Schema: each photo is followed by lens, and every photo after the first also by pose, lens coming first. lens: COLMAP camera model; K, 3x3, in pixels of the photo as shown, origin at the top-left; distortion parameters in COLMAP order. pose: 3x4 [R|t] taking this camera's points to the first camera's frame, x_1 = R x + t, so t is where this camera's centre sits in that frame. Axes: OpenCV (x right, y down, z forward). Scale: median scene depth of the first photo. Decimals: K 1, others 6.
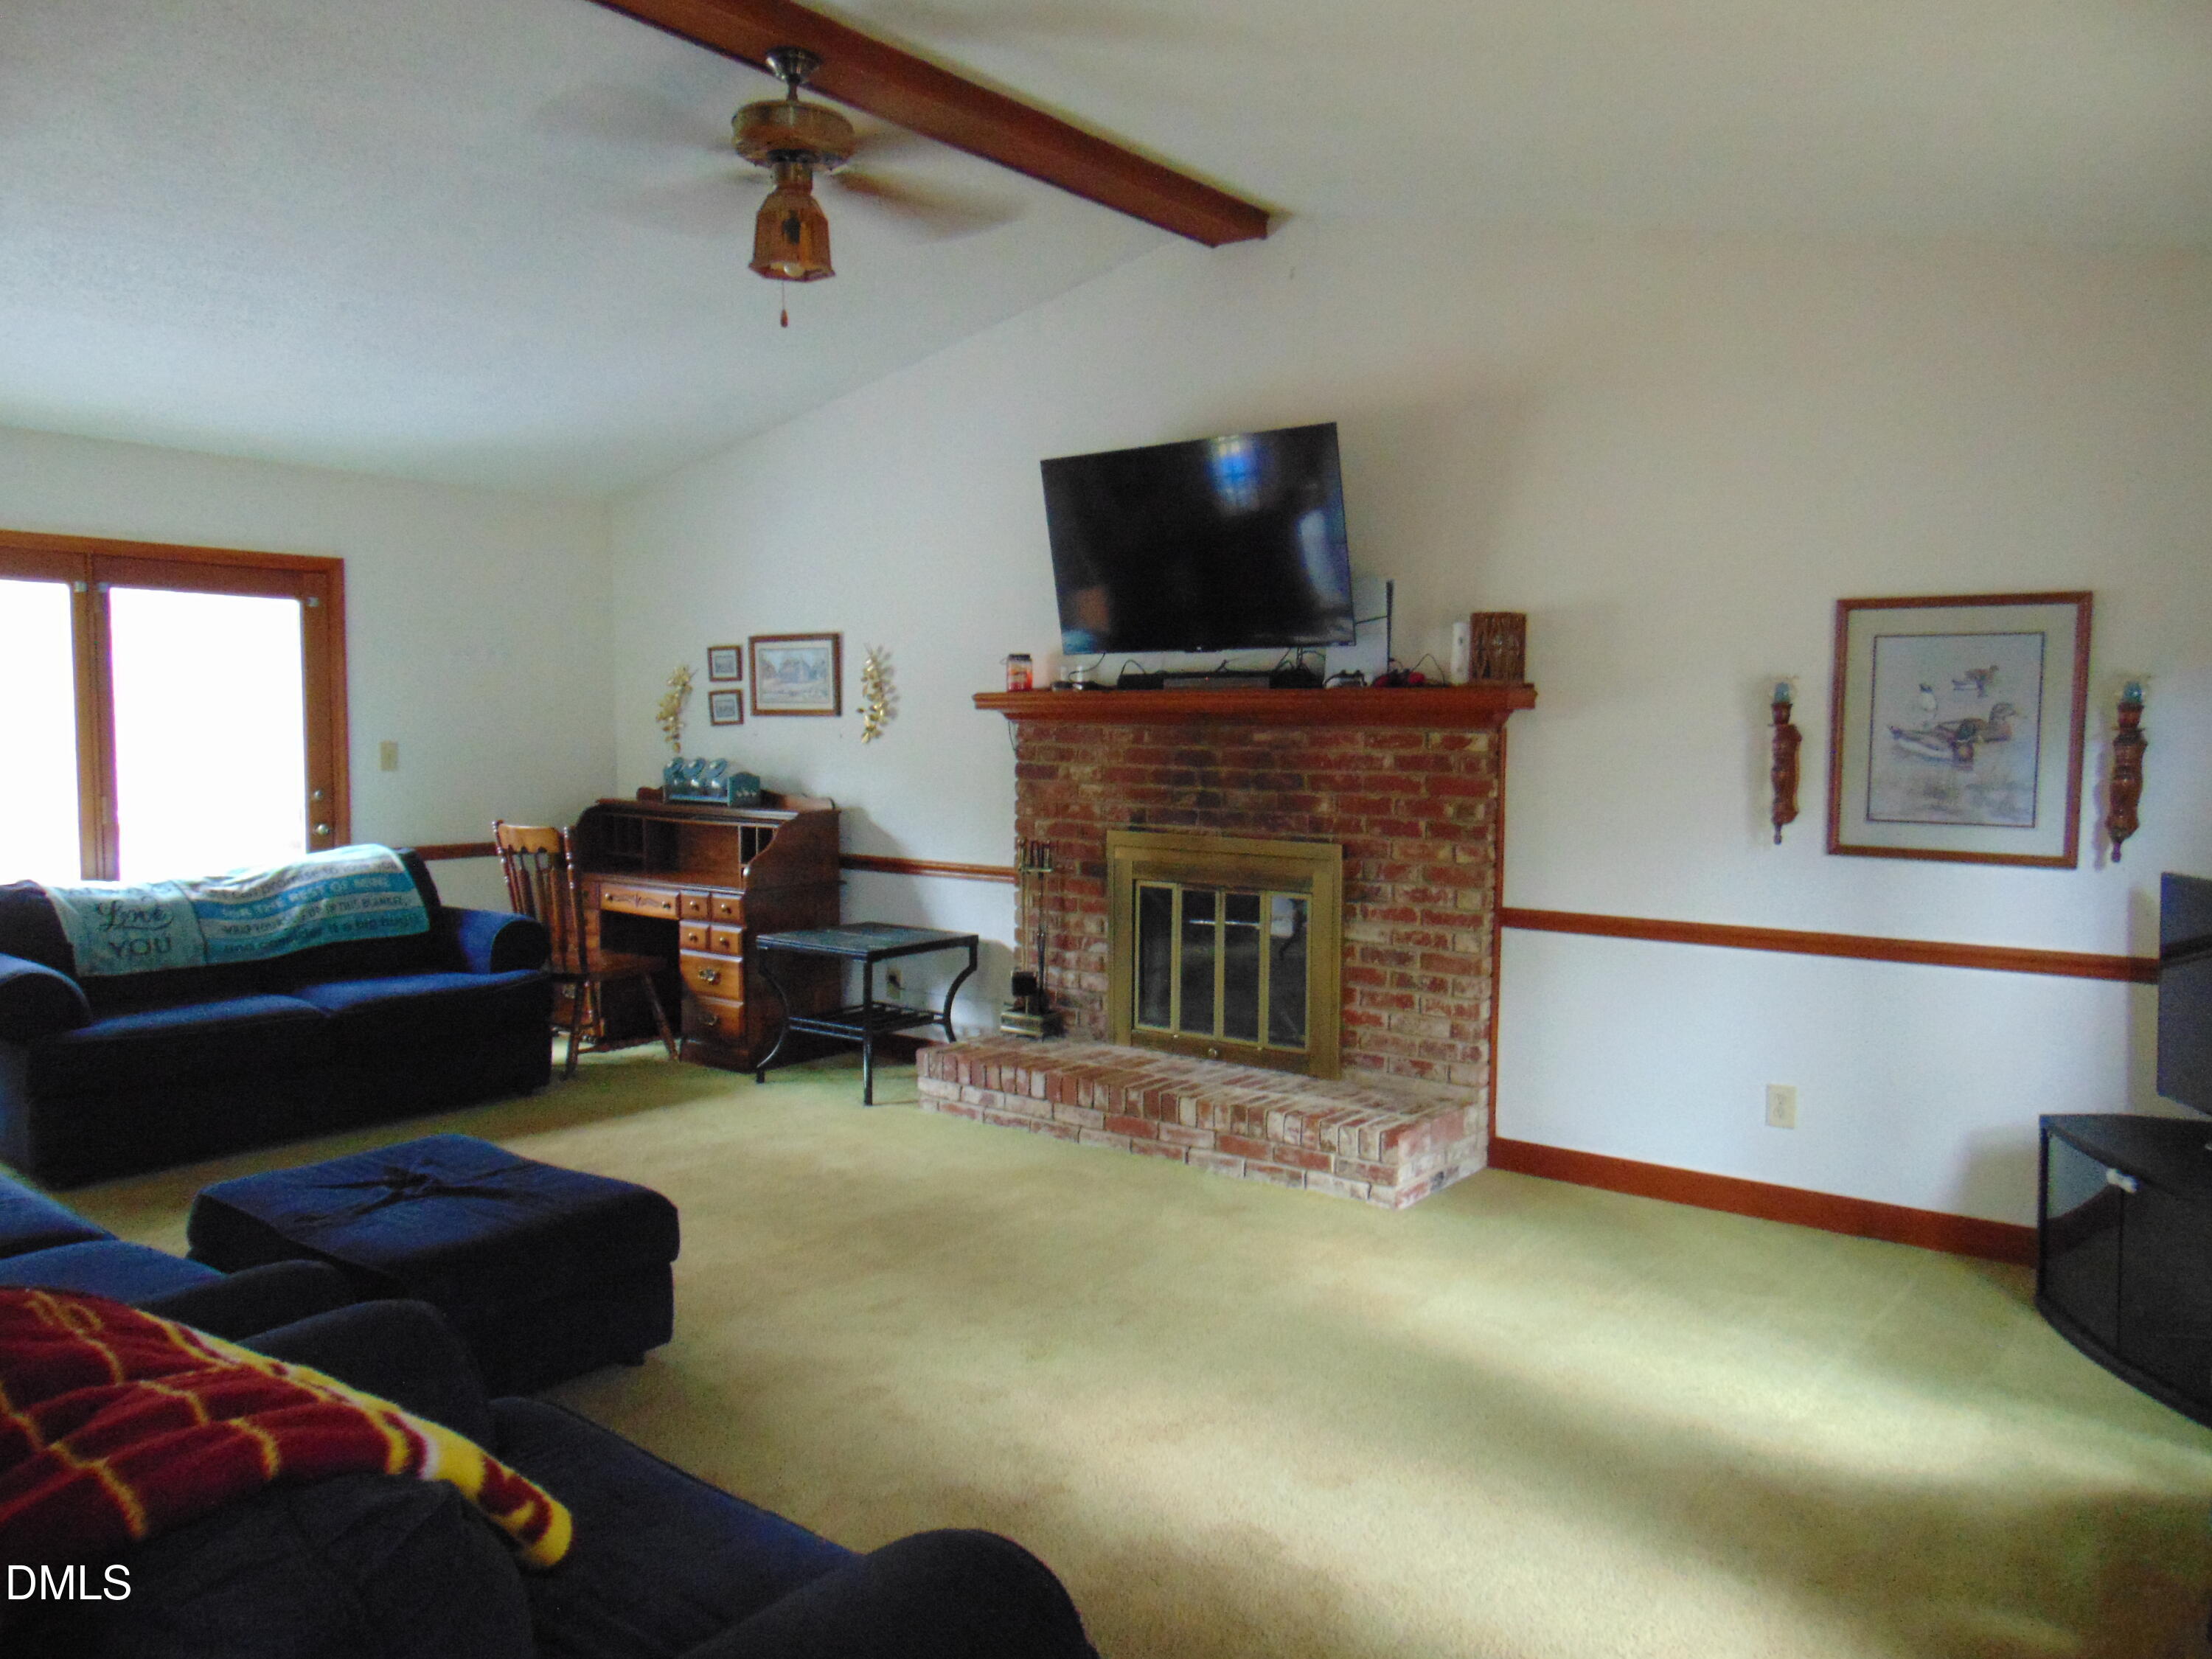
lens RADIAL K [[1641.6, 0, 1121.8], [0, 1641.6, 823.4], [0, 0, 1]] dist [-0.010410, 0.021280]
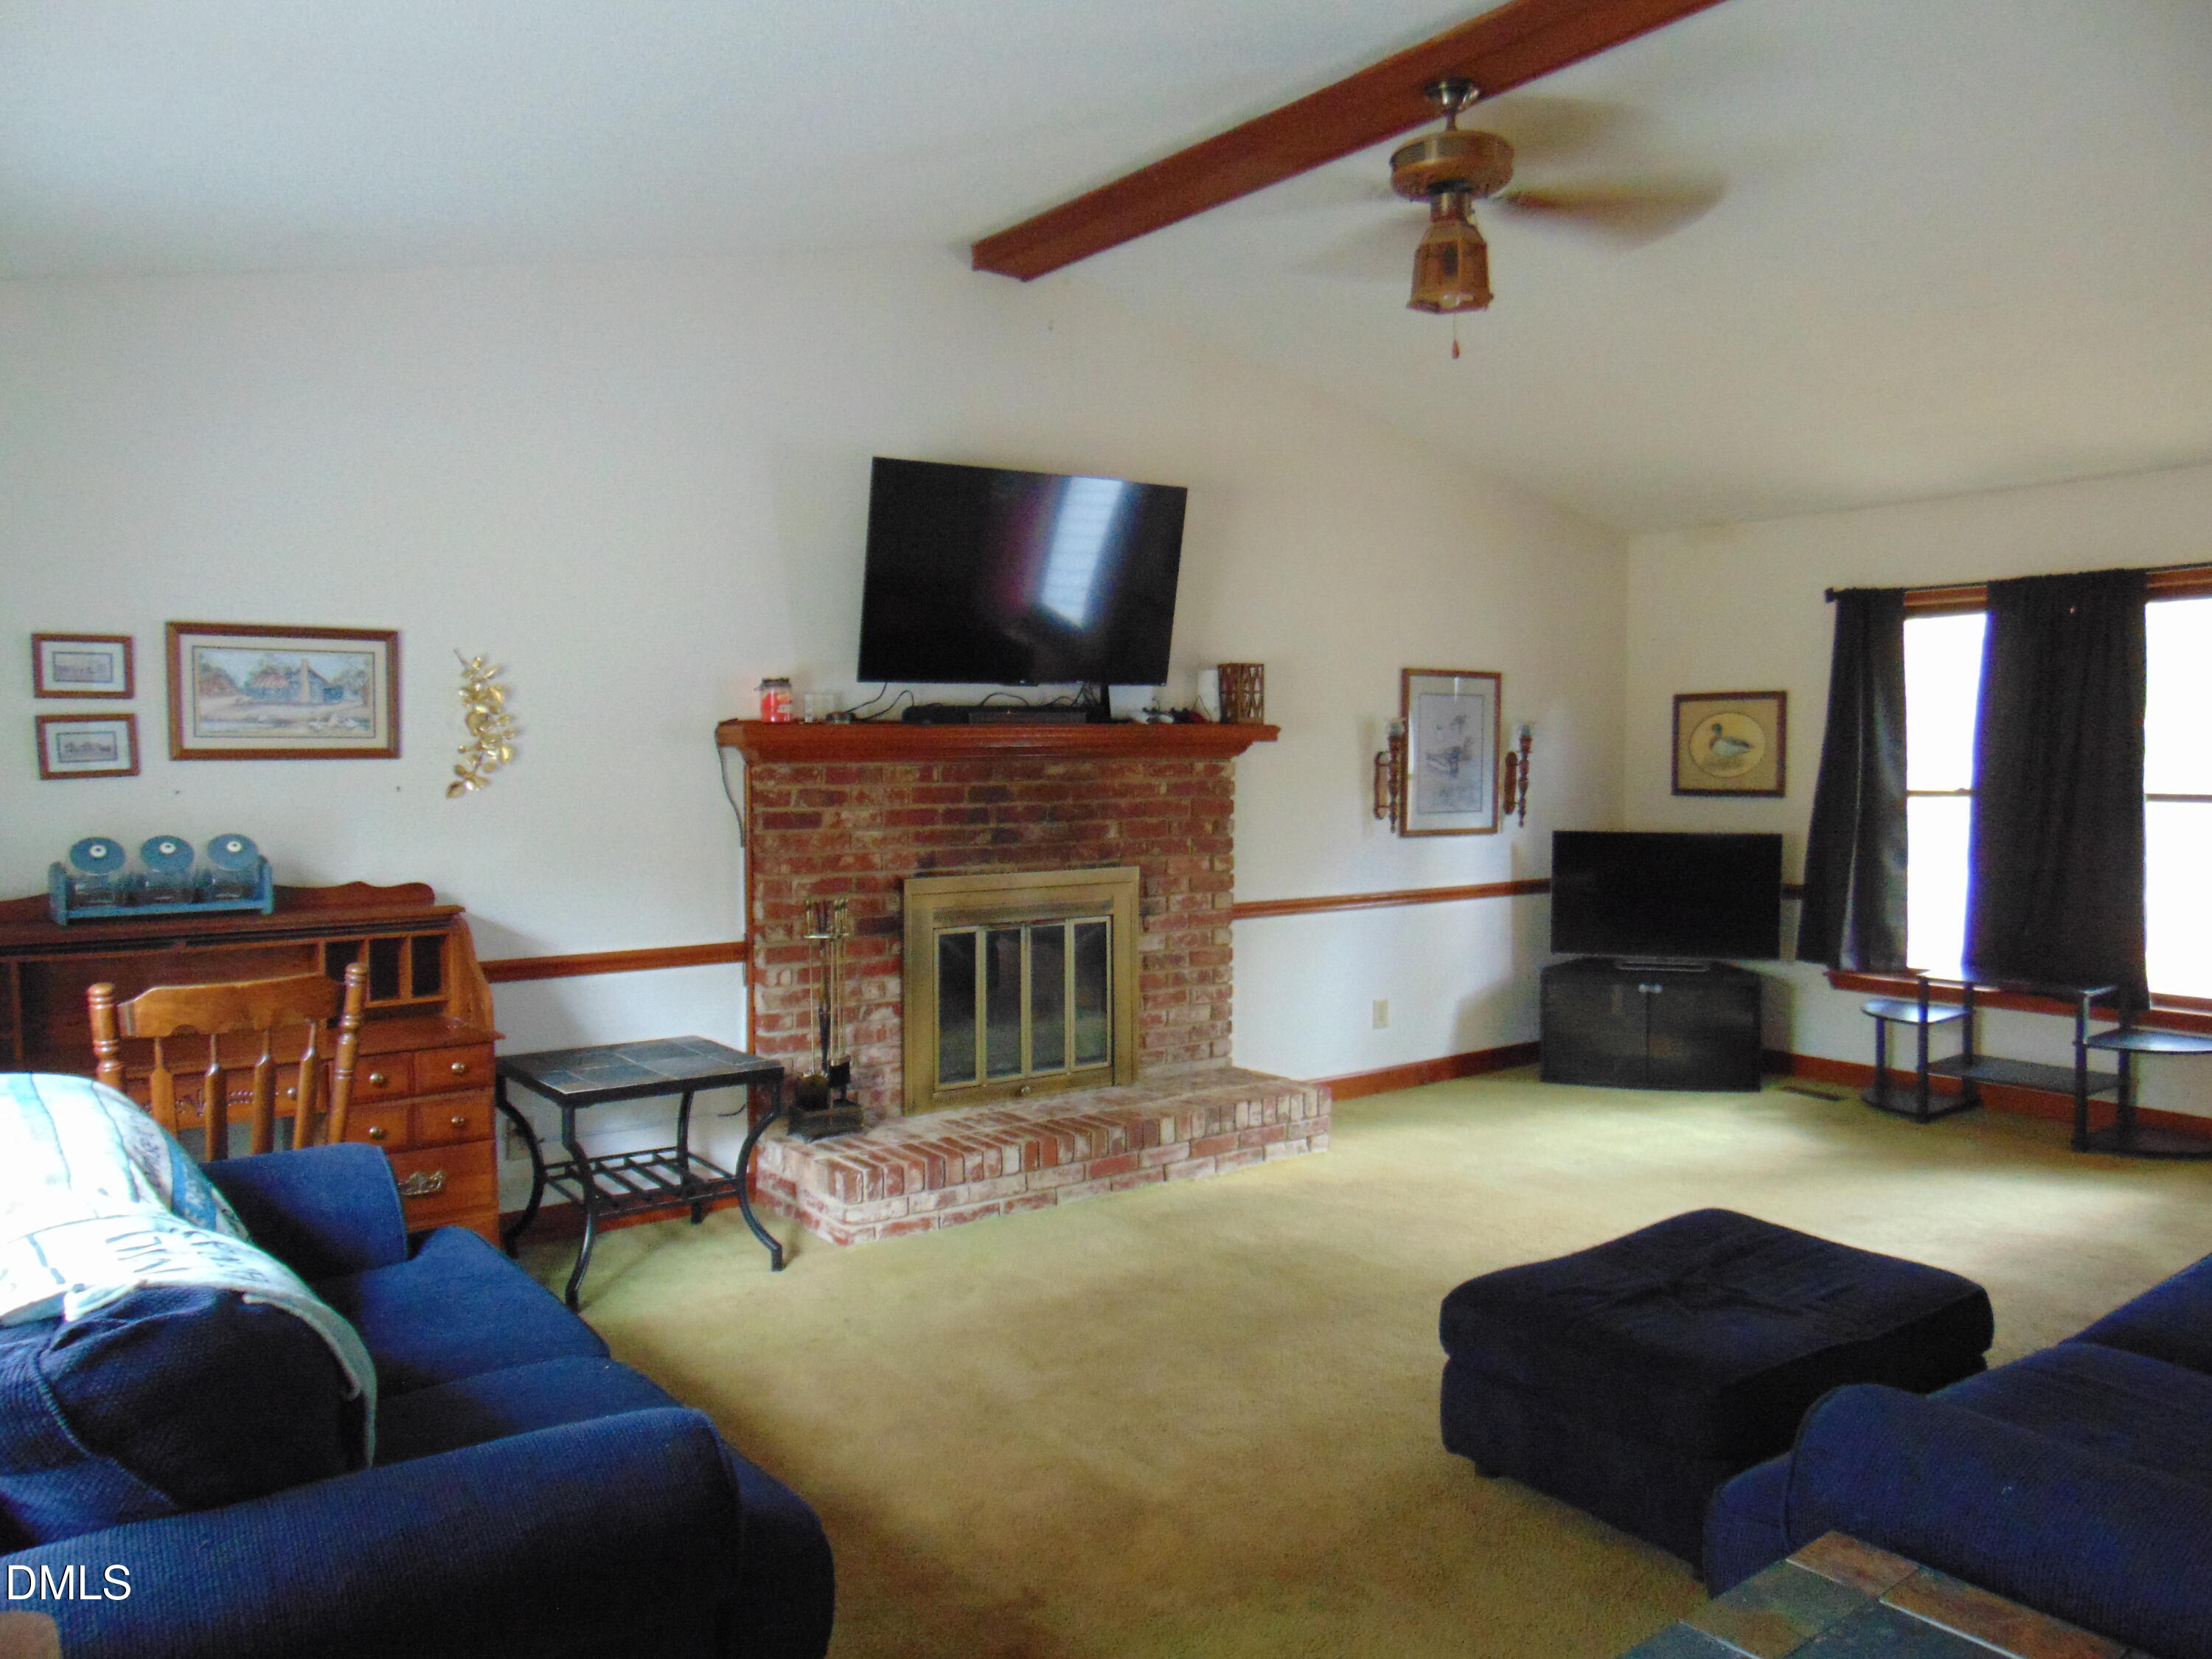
lens RADIAL K [[1641.6, 0, 1104.7], [0, 1641.6, 829.1], [0, 0, 1]] dist [-0.010410, 0.021280]
pose [[0.289642, -0.058314, 0.955357, -0.872584], [0.066283, 0.996968, 0.040759, -0.054968], [-0.954837, 0.051519, 0.292629, 0.661800]]
